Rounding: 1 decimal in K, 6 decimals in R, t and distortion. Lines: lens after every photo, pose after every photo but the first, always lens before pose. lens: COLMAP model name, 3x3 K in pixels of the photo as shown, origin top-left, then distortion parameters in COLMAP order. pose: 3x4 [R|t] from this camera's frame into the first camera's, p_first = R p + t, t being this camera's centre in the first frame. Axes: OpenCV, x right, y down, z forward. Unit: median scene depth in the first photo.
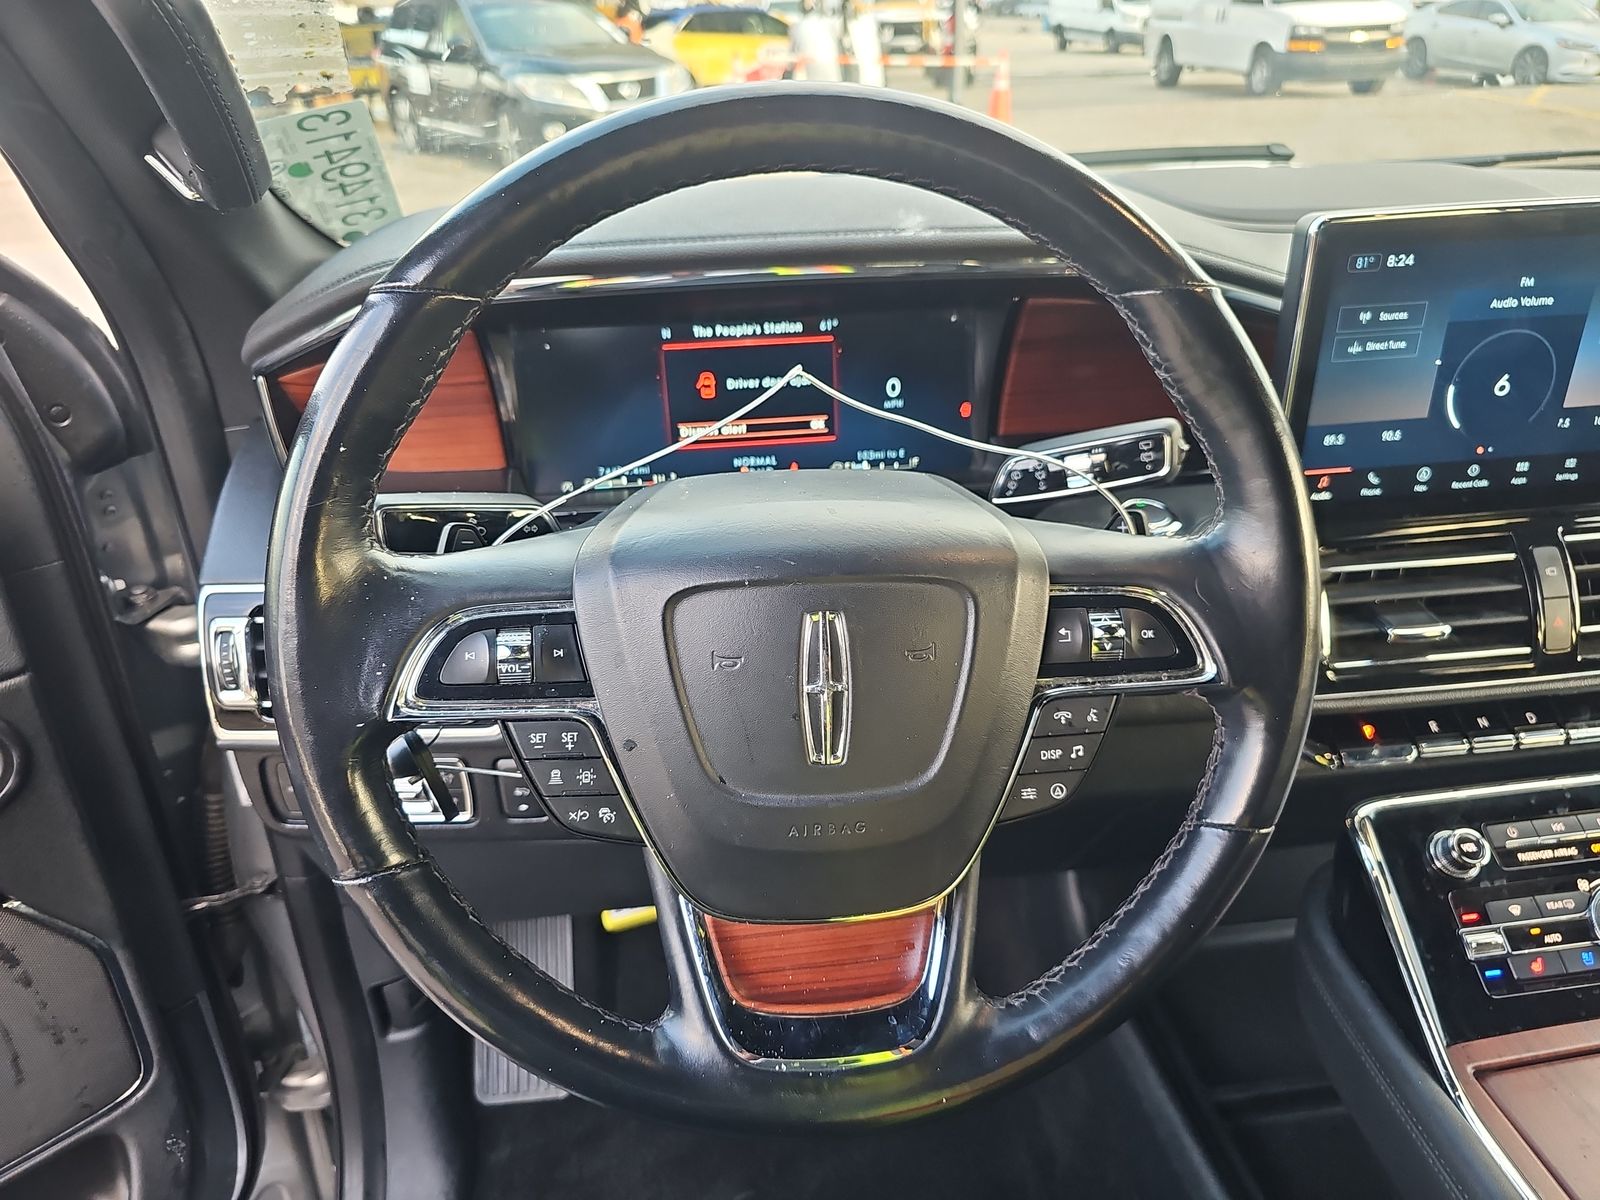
lens RADIAL K [[1074.5, 0, 797.4], [0, 1074.5, 594.1], [0, 0, 1]] dist [0.022987, -0.006200]
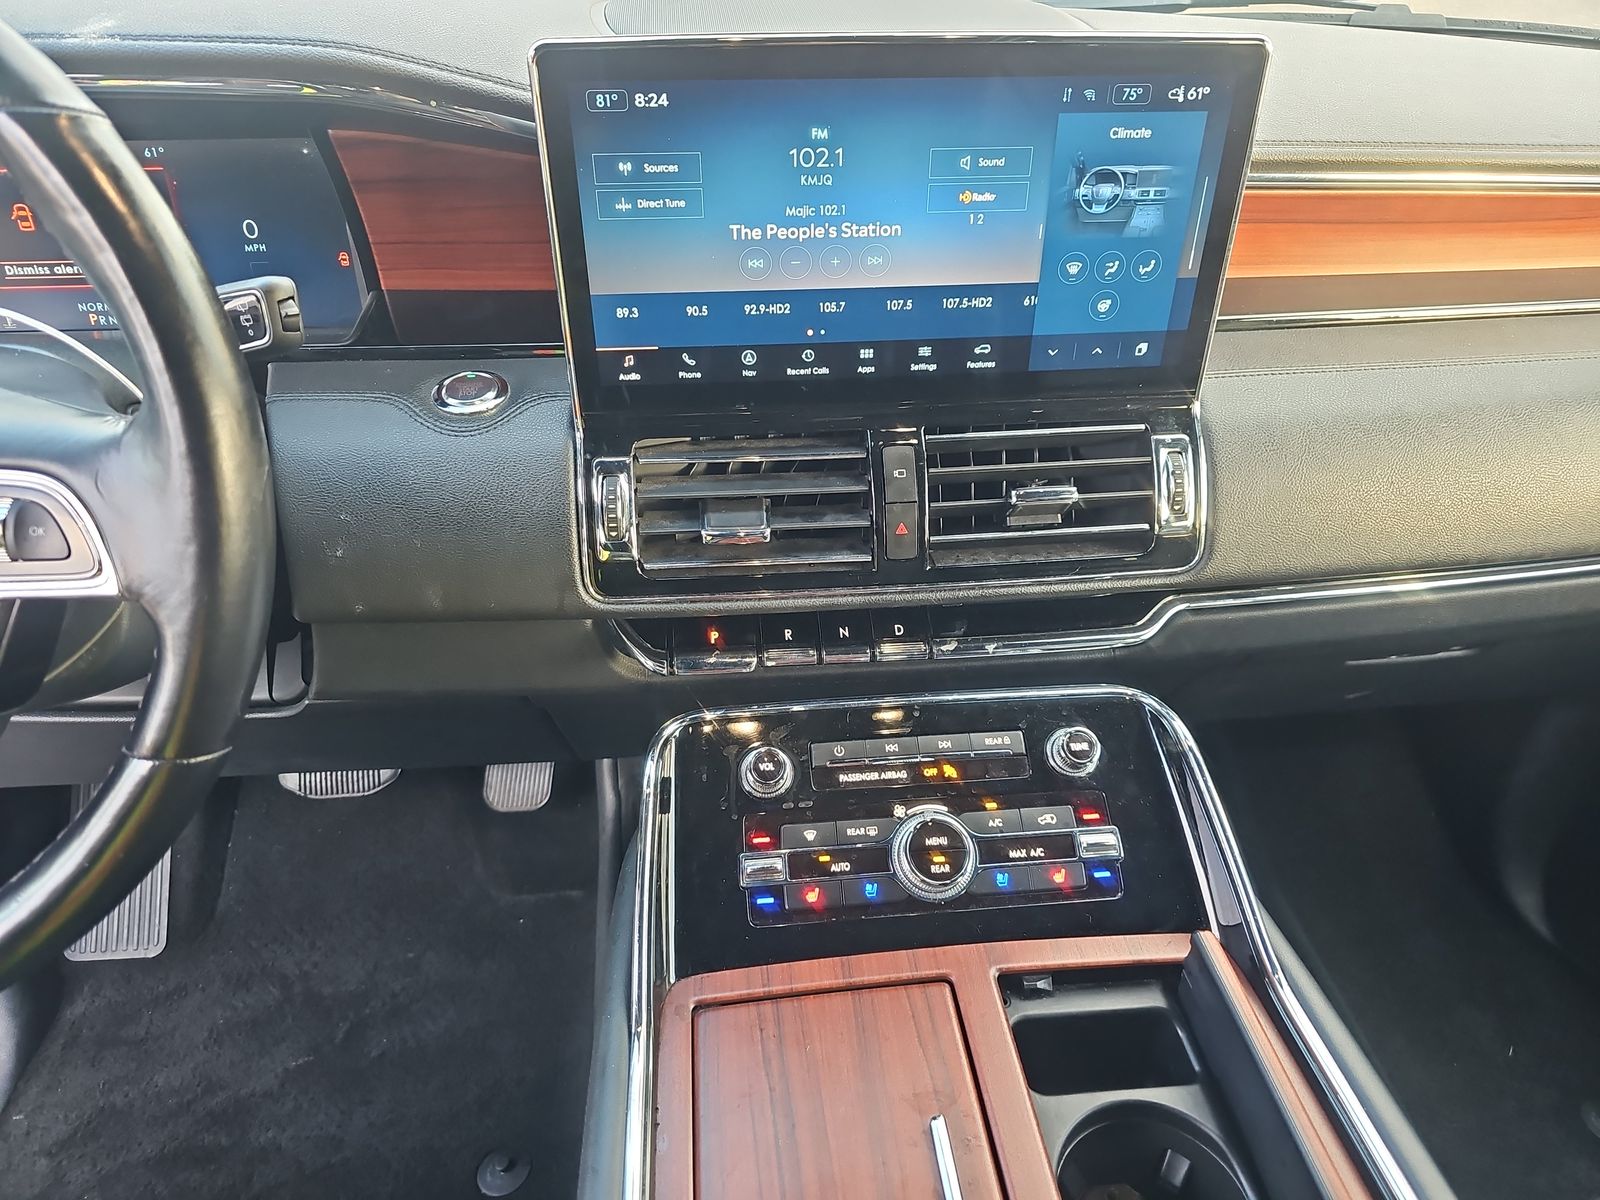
lens RADIAL K [[1086.1, 0, 807.0], [0, 1086.1, 564.8], [0, 0, 1]] dist [0.133204, -0.211759]
pose [[0.998809, 0.046426, -0.015012, 0.648355], [-0.044283, 0.991708, 0.120640, -0.052074], [0.020488, -0.119832, 0.992583, 0.091219]]
